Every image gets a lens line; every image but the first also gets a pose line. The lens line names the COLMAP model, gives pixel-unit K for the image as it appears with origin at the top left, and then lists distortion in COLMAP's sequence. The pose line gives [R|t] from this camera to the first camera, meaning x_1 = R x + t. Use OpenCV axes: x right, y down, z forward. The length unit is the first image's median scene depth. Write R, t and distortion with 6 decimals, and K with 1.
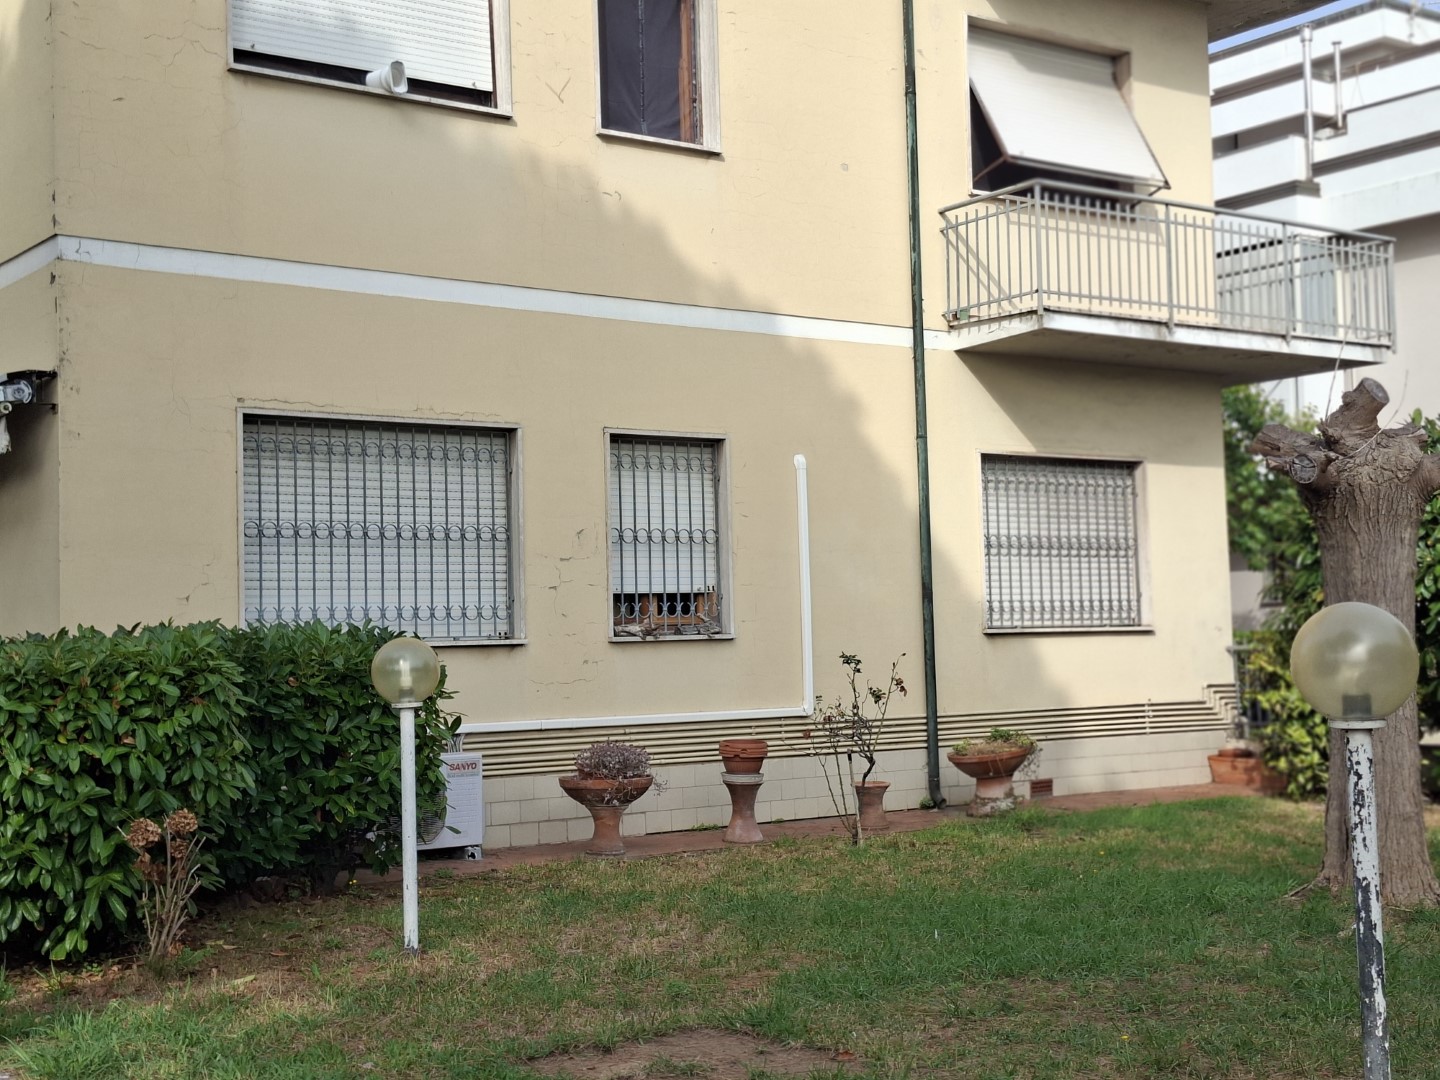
lens RADIAL K [[1976.7, 0, 676.6], [0, 1976.7, 535.4], [0, 0, 1]] dist [0.107792, 0.000000]
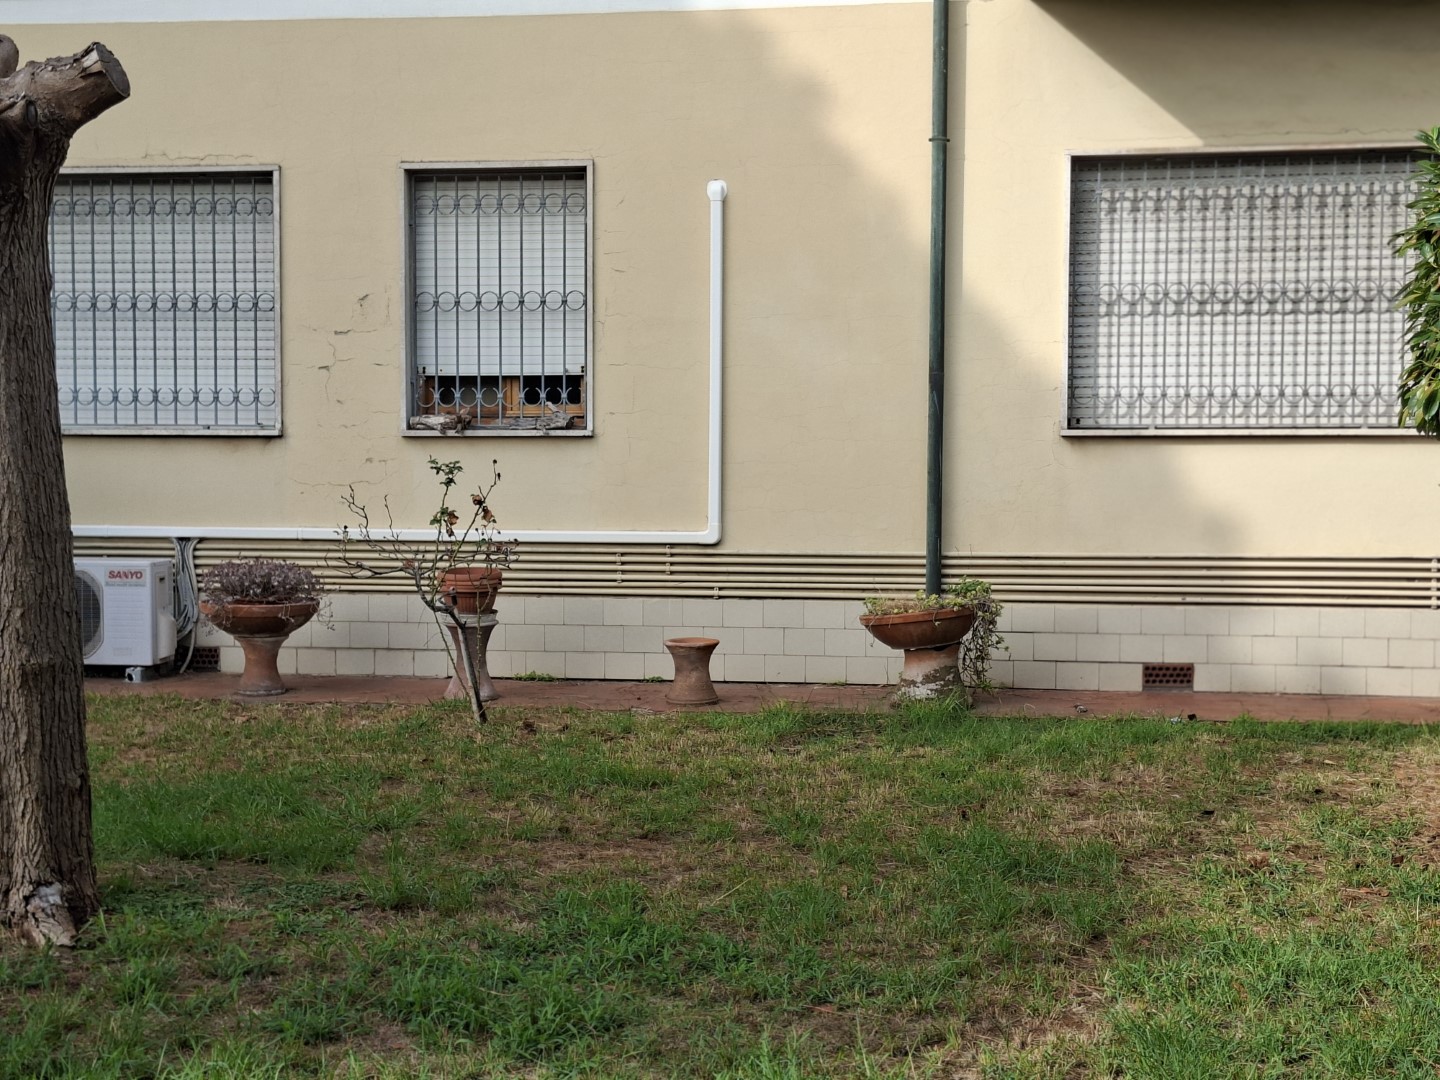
lens RADIAL K [[1976.7, 0, 719.1], [0, 1976.7, 570.9], [0, 0, 1]] dist [0.107792, 0.000000]
pose [[0.705056, 0.069132, -0.705774, 0.600363], [0.020247, 0.992869, 0.117481, 0.015680], [0.708862, -0.097120, 0.698628, 0.502309]]
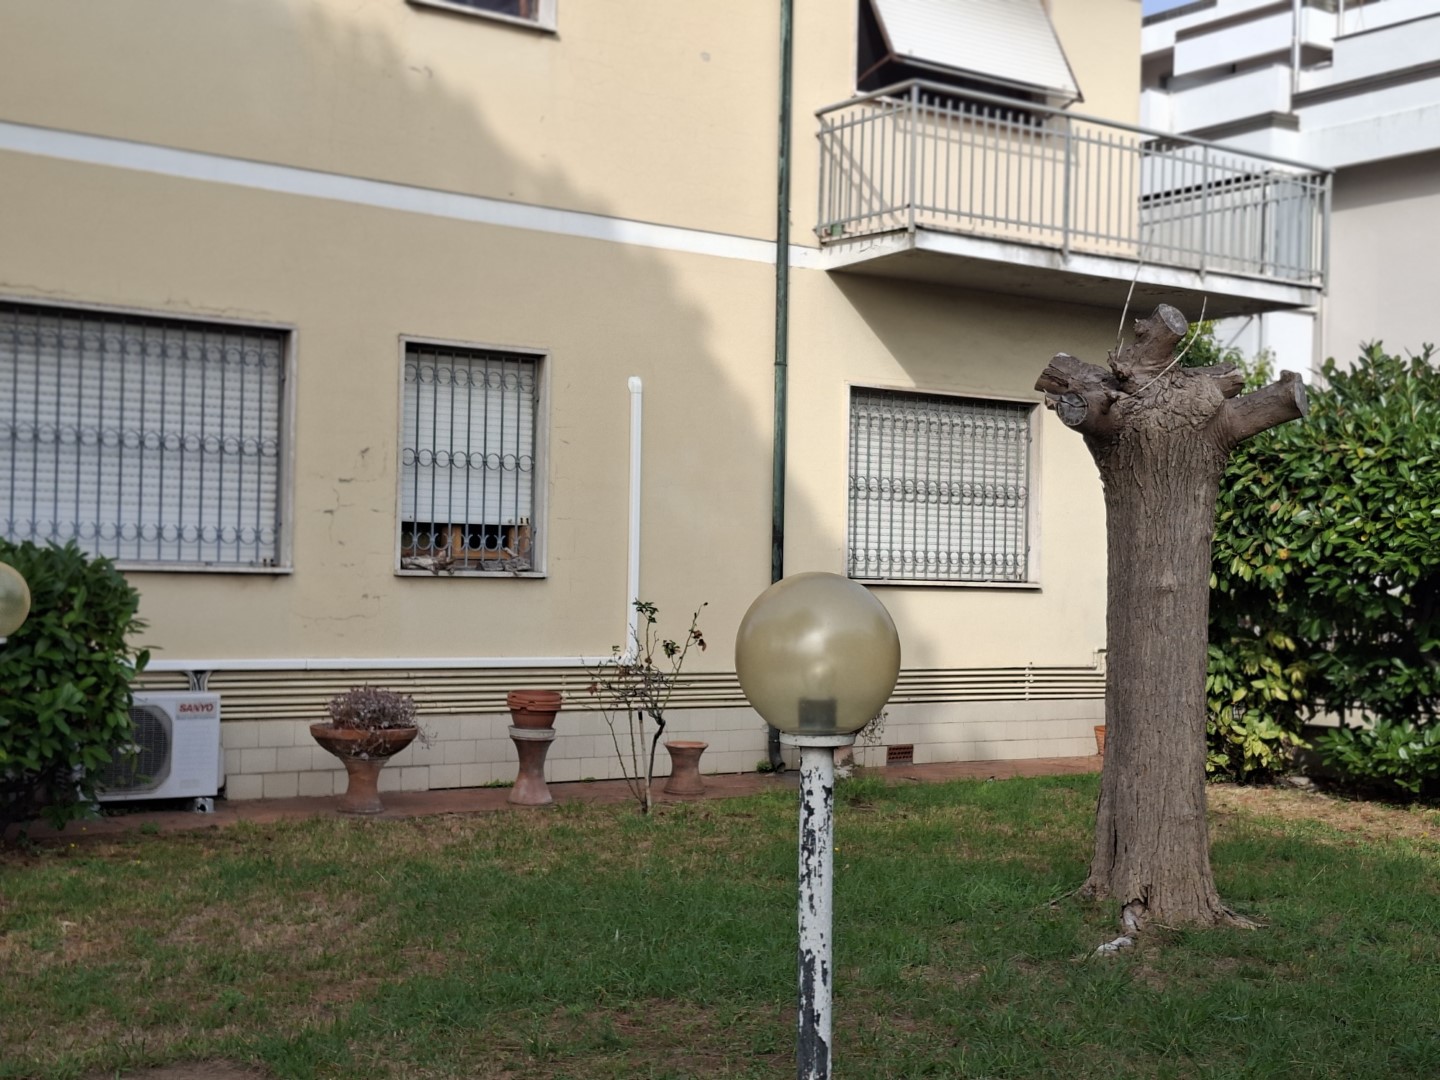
lens RADIAL K [[1976.7, 0, 692.8], [0, 1976.7, 552.0], [0, 0, 1]] dist [0.107792, 0.000000]
pose [[0.998902, 0.045393, -0.011594, 0.106034], [-0.044861, 0.998084, 0.042607, -0.000776], [0.013506, -0.042040, 0.999025, 0.100759]]
